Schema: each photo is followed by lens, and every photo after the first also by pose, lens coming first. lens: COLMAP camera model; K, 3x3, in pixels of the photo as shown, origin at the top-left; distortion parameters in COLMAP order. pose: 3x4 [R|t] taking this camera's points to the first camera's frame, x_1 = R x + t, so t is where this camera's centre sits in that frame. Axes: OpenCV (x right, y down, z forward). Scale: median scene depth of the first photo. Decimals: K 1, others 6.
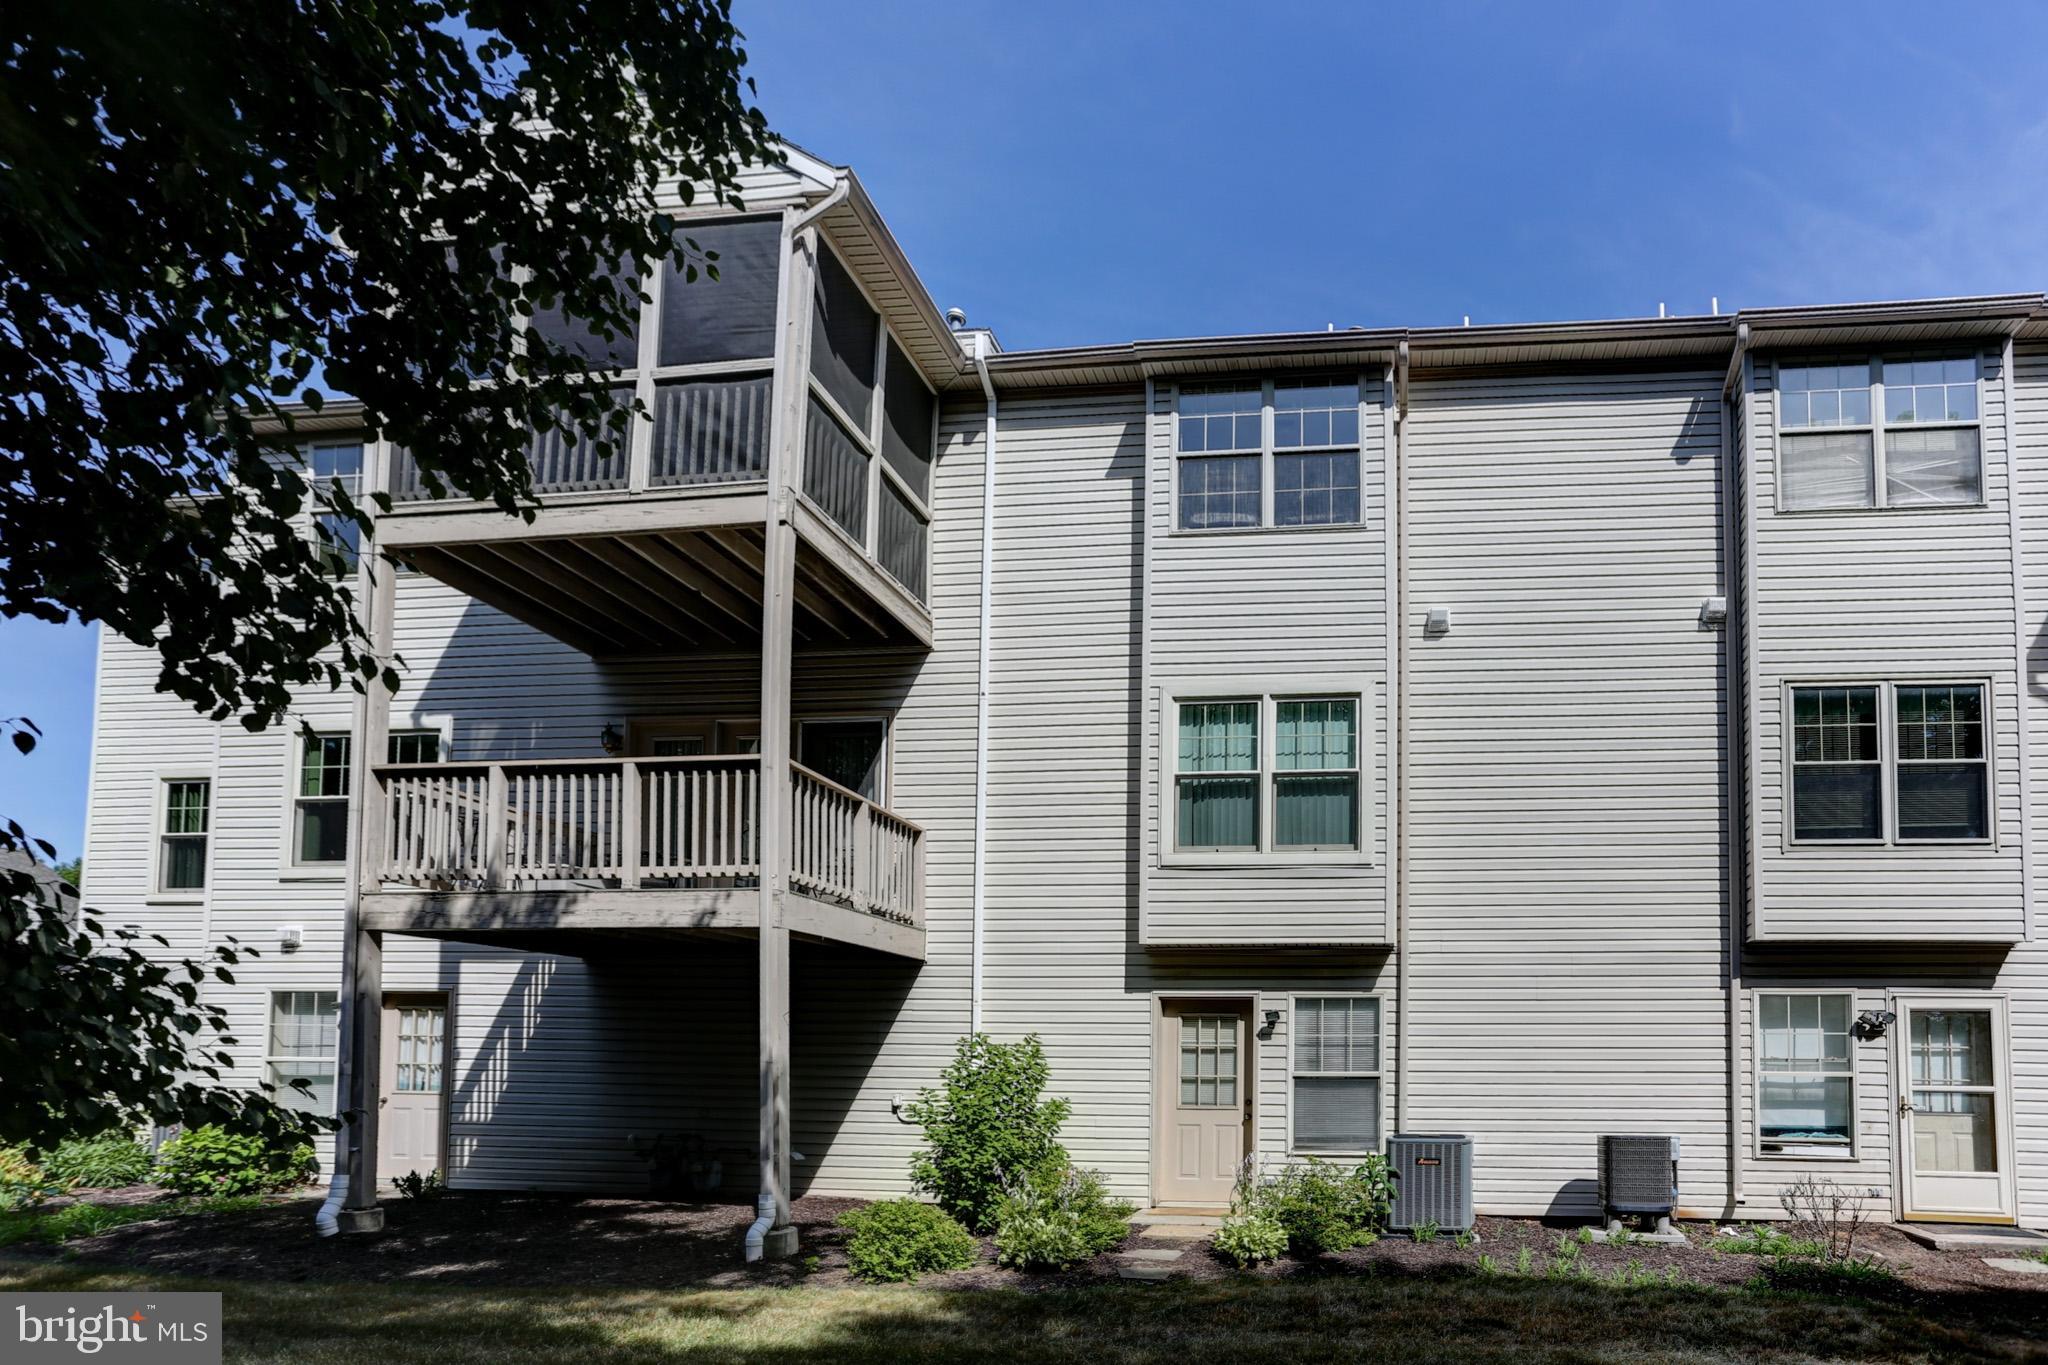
lens RADIAL K [[1139.1, 0, 1024.1], [0, 1139.1, 754.8], [0, 0, 1]] dist [-0.019684, 0.000304]
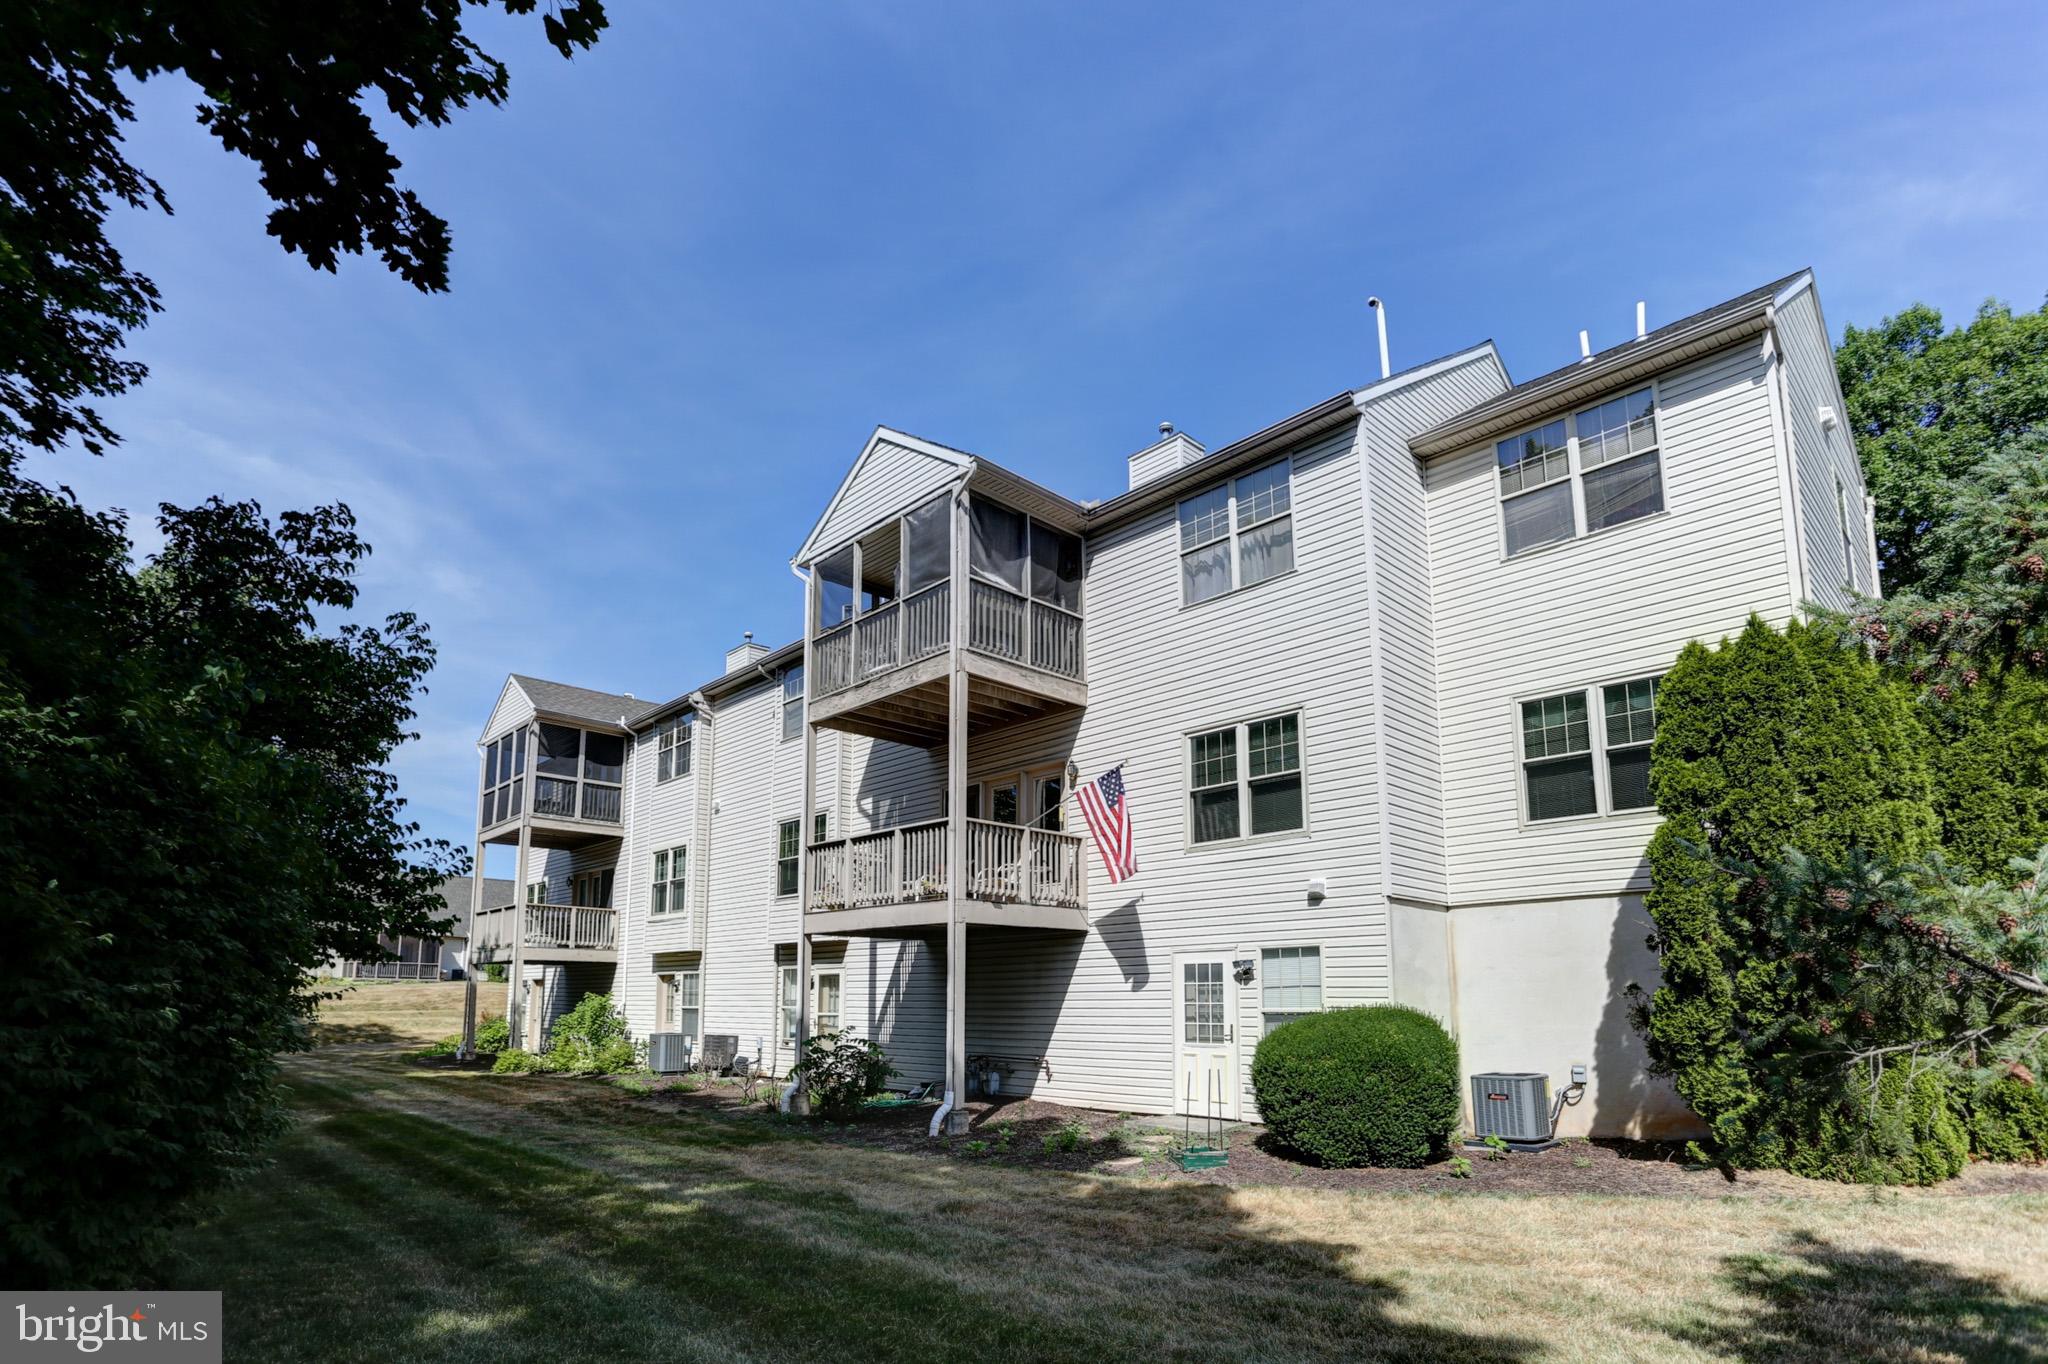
lens RADIAL K [[1018.3, 0, 1023.6], [0, 1018.3, 641.4], [0, 0, 1]] dist [-0.016367, 0.000687]
pose [[0.763763, -0.223340, -0.605628, 0.778276], [0.171644, 0.974726, -0.142992, -0.016007], [0.622257, 0.005260, 0.782795, -0.090891]]
